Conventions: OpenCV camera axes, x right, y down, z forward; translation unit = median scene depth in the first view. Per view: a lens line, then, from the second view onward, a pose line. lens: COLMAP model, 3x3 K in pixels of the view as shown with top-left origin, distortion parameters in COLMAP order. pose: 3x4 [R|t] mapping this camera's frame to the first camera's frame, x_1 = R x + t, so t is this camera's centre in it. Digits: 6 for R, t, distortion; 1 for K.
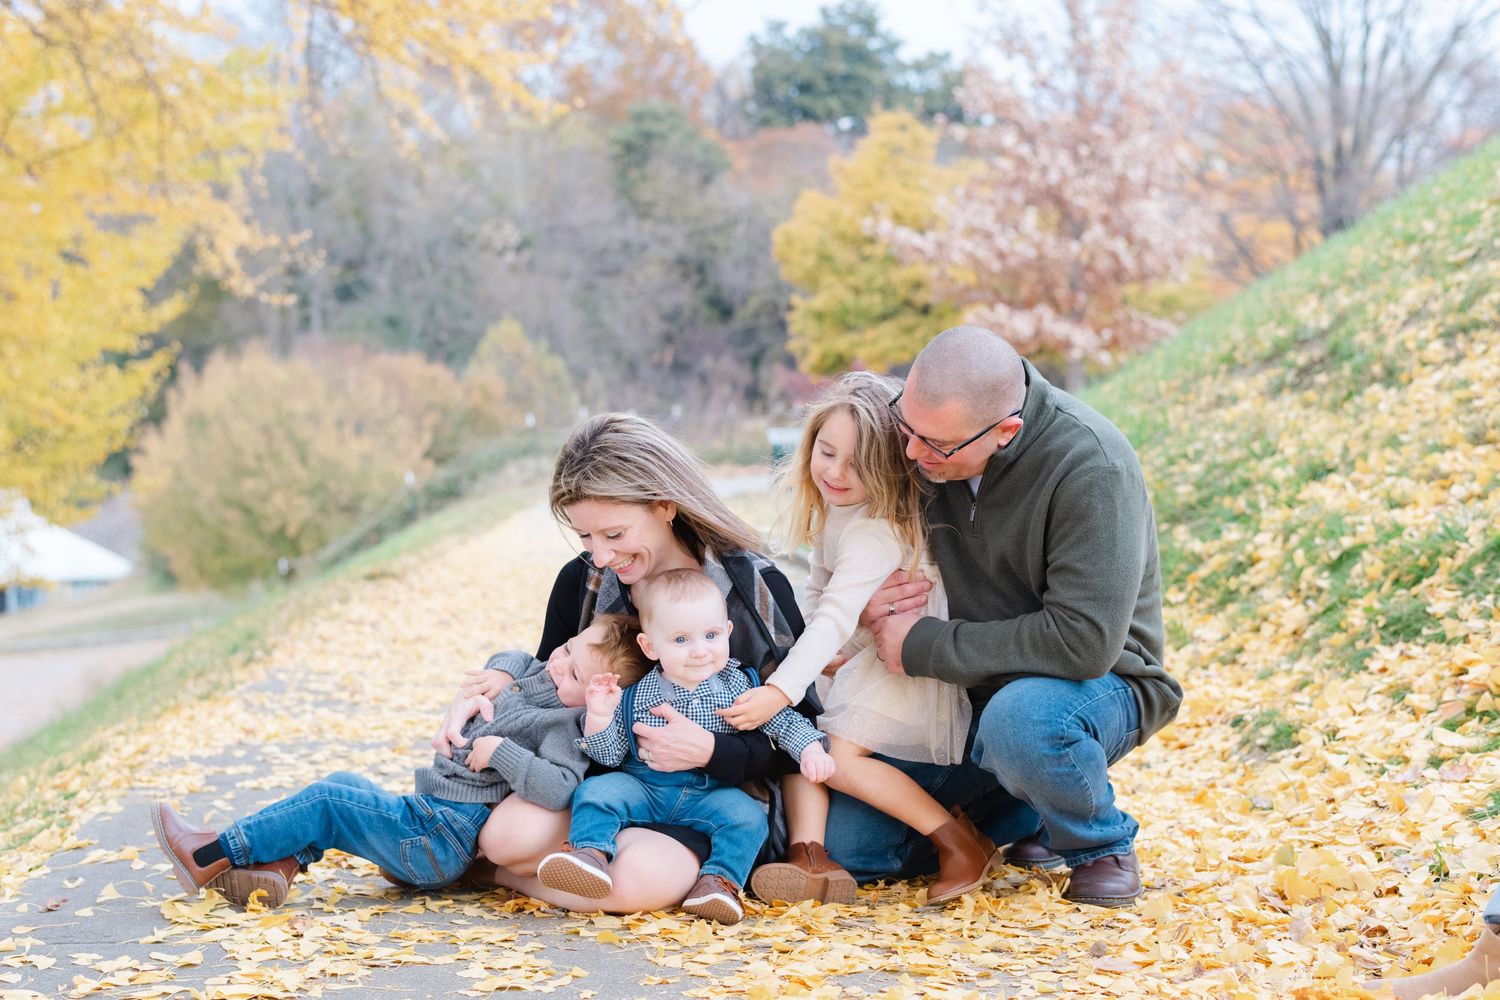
lens RADIAL K [[2896.1, 0, 750.0], [0, 2896.1, 500.0], [0, 0, 1]] dist [0.085016, 0.081079]
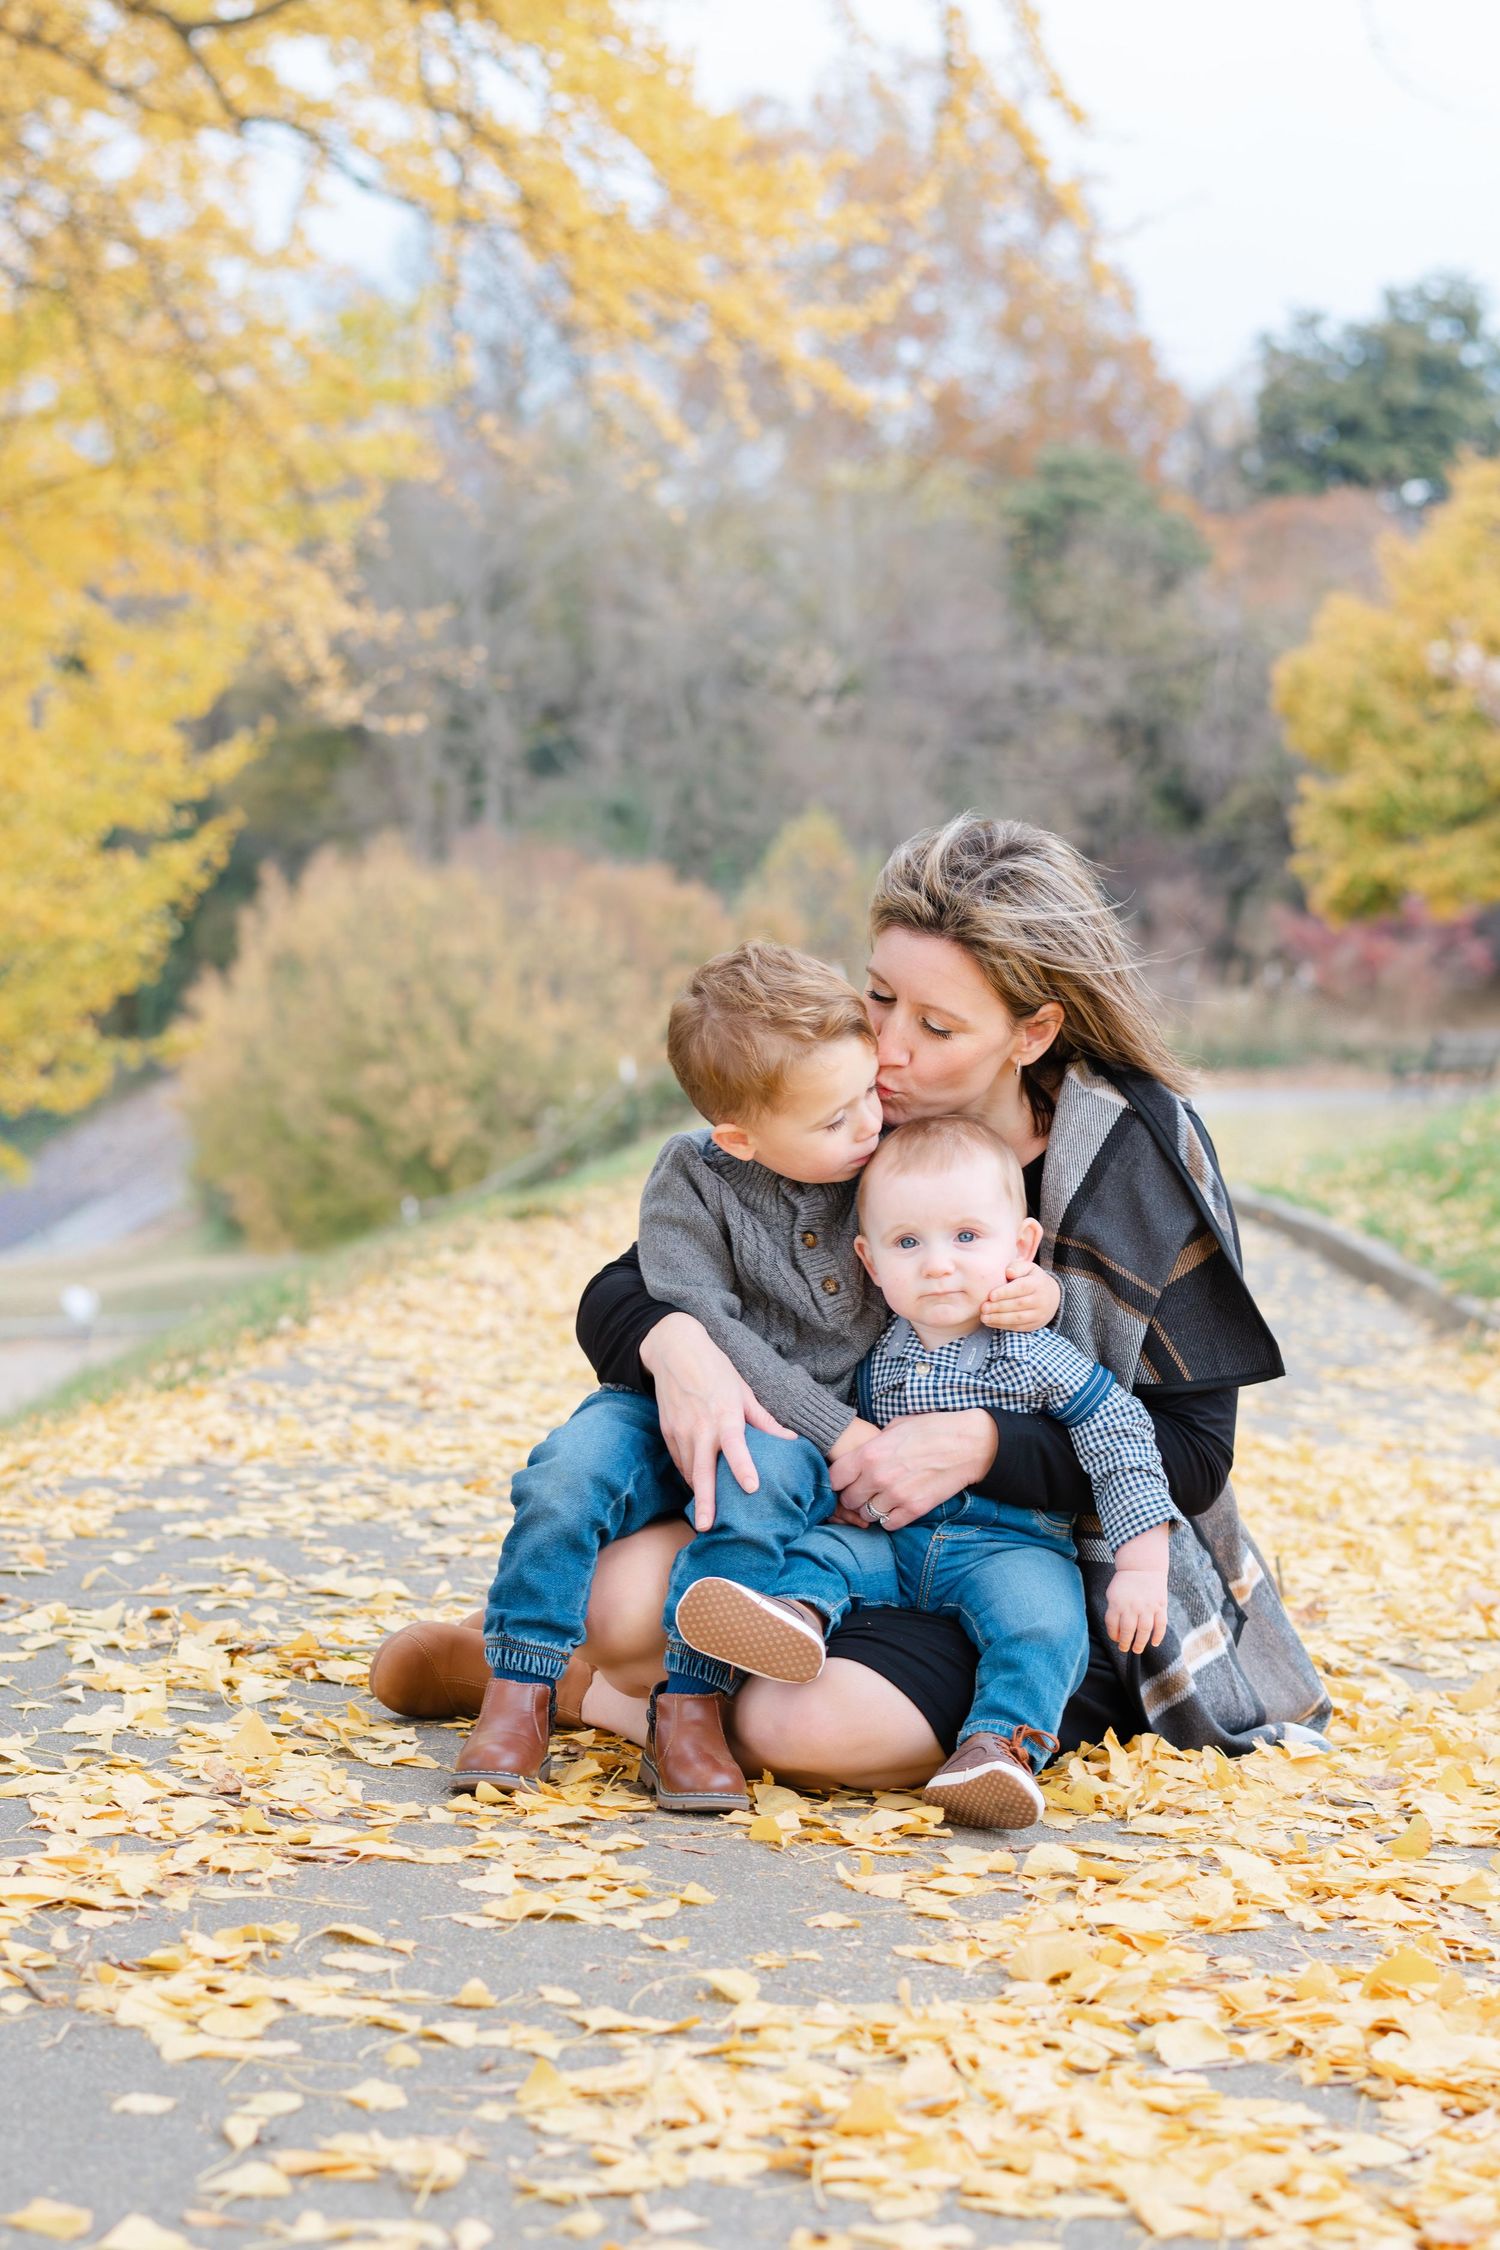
lens RADIAL K [[4344.1, 0, 750.2], [0, 4344.1, 1322.2], [0, 0, 1]] dist [0.085016, 0.081079]
pose [[0.990402, 0.040587, -0.132121, 0.024693], [-0.038174, 0.999056, 0.020748, 0.023650], [0.132839, -0.015506, 0.991016, 0.126075]]
